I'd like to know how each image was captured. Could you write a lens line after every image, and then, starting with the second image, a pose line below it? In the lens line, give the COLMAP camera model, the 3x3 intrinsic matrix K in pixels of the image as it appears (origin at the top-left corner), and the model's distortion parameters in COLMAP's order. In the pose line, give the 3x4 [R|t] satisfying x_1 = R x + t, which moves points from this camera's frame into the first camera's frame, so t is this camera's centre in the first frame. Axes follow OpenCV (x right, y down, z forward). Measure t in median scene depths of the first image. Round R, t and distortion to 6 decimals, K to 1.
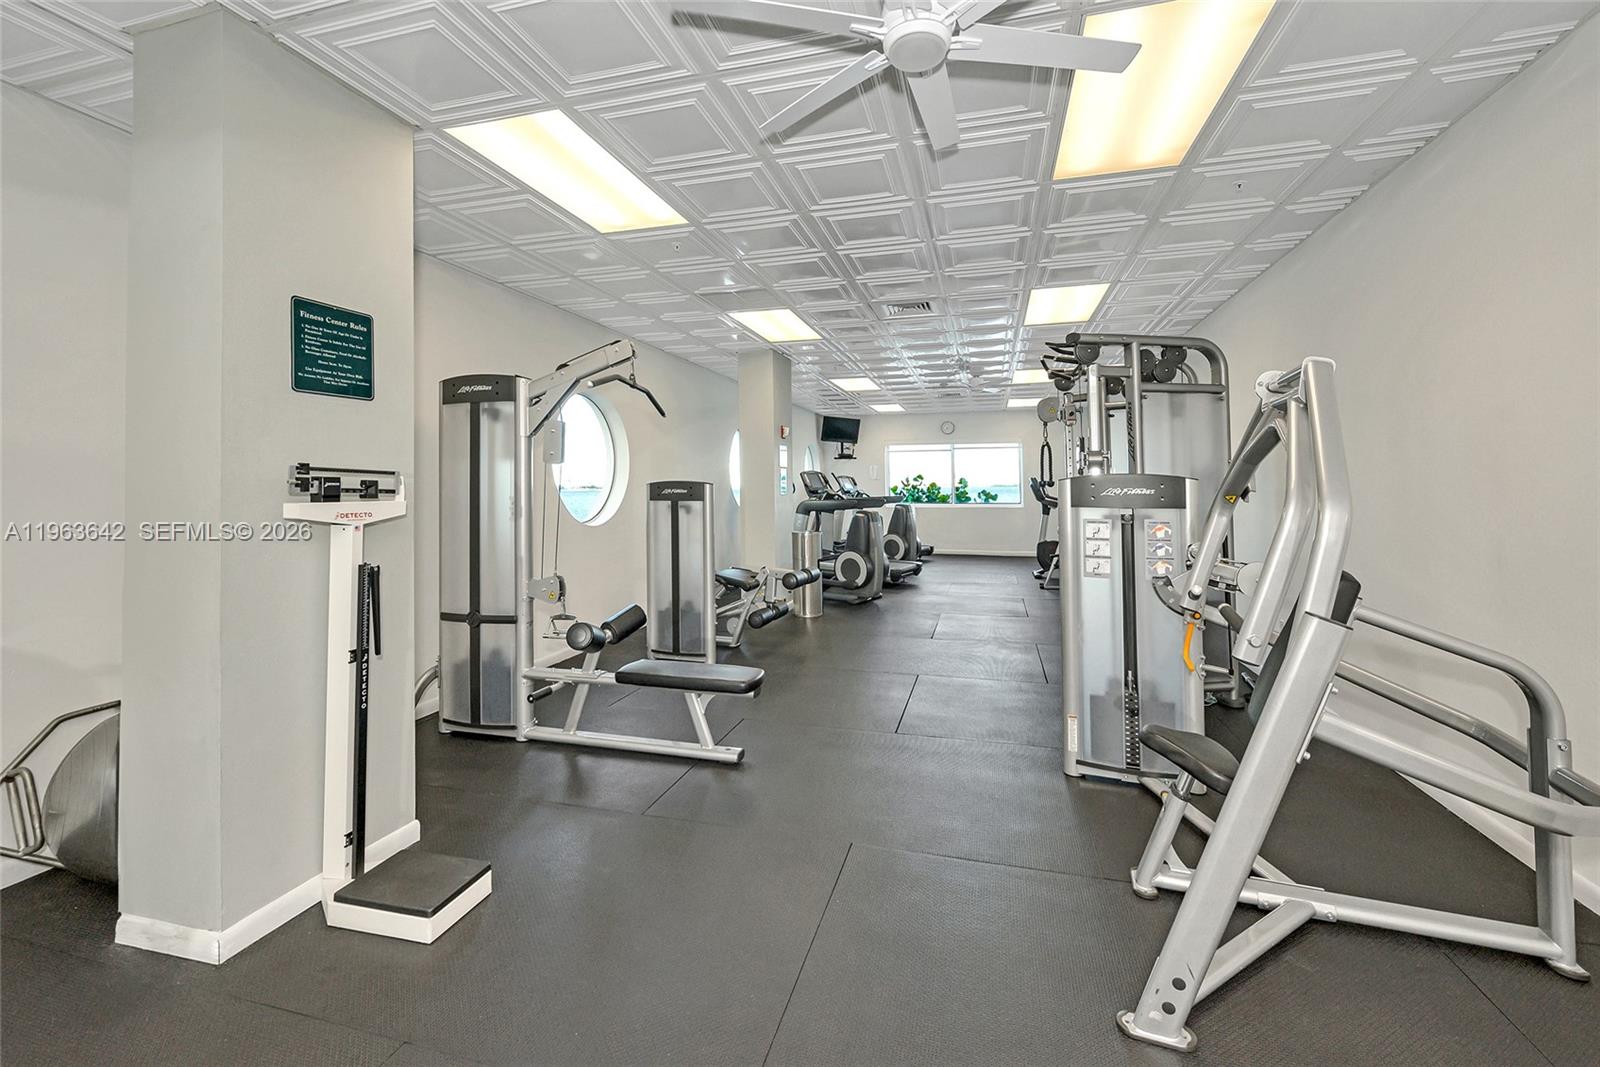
lens RADIAL K [[671.6, 0, 803.5], [0, 671.6, 478.1], [0, 0, 1]] dist [0.001275, 0.000618]
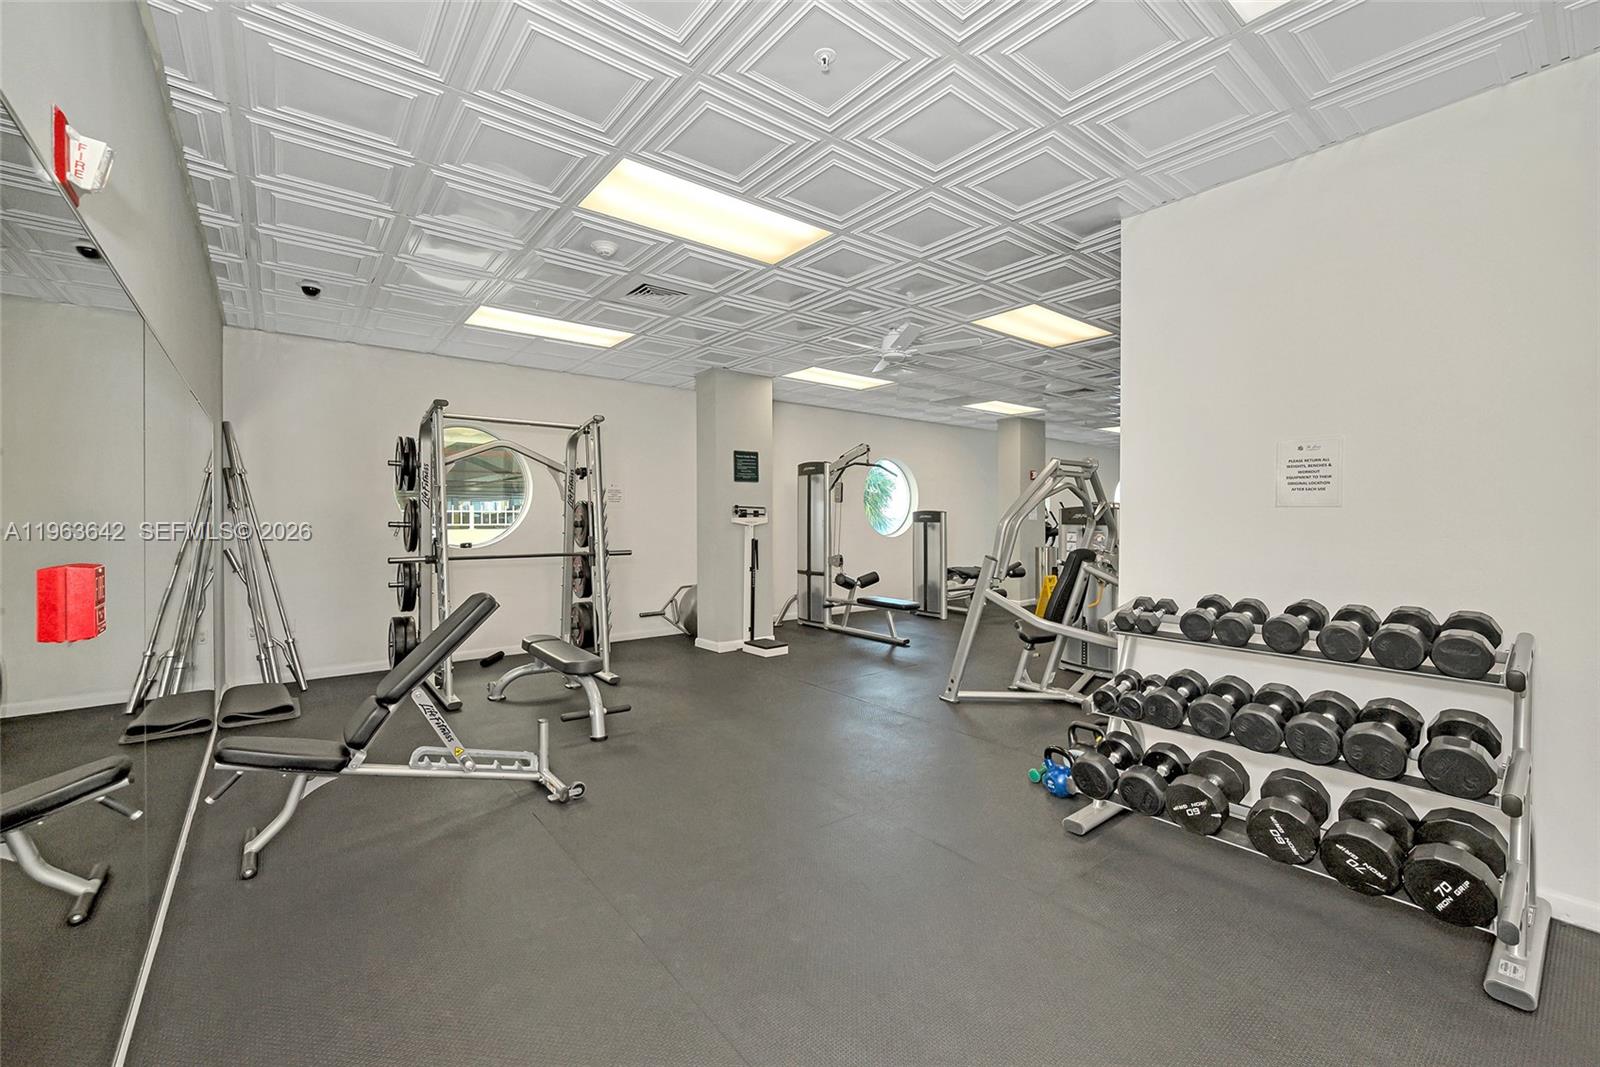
lens RADIAL K [[643.2, 0, 799.7], [0, 643.2, 525.2], [0, 0, 1]] dist [0.000488, 0.000199]
pose [[0.808009, 0.010964, -0.589067, 0.901073], [0.004793, 0.999671, 0.025182, -0.001474], [0.589150, -0.023170, 0.807691, -0.893036]]
